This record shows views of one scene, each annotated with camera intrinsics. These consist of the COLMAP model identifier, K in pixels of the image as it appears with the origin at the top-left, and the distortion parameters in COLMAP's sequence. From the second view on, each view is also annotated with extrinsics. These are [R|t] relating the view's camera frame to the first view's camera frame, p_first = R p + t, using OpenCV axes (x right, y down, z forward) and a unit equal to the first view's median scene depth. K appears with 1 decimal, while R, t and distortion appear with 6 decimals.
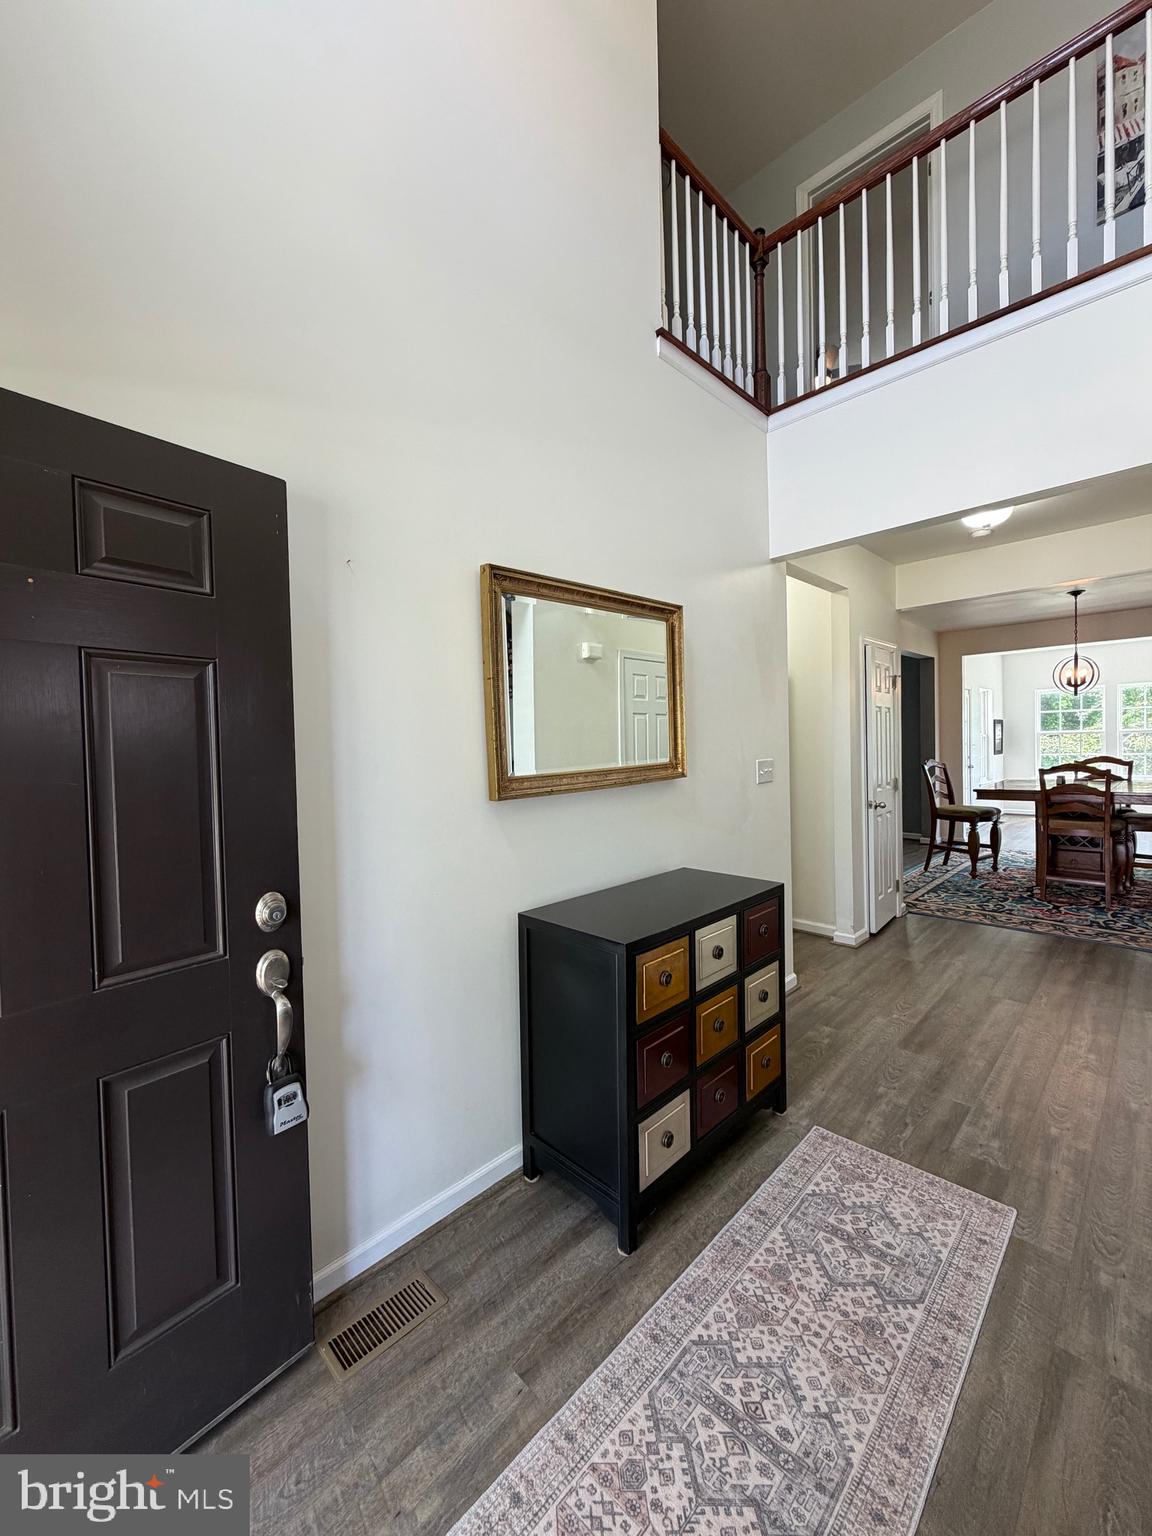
lens RADIAL K [[612.3, 0, 581.2], [0, 612.3, 757.6], [0, 0, 1]] dist [0.000965, -0.000160]
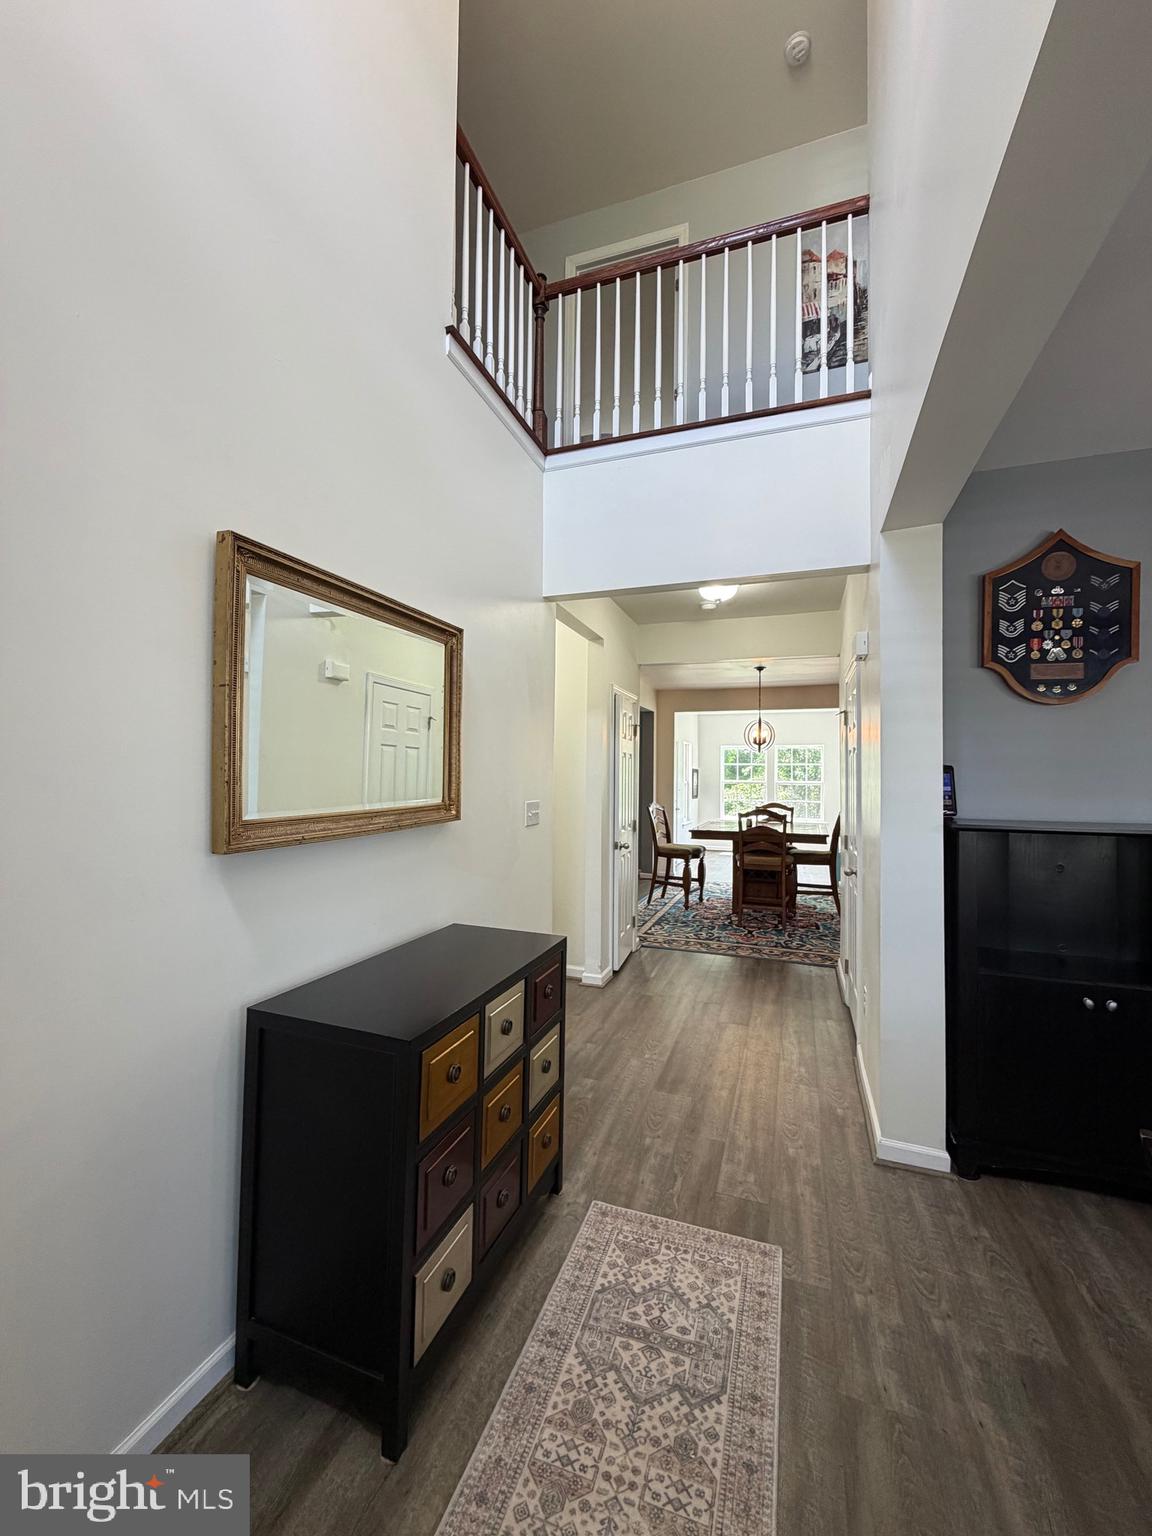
lens RADIAL K [[612.3, 0, 577.4], [0, 612.3, 762.2], [0, 0, 1]] dist [0.000965, -0.000160]
pose [[0.908032, 0.048298, 0.416108, -0.058707], [-0.026717, 0.997986, -0.057536, -0.006498], [-0.418048, 0.041128, 0.907493, 0.147940]]
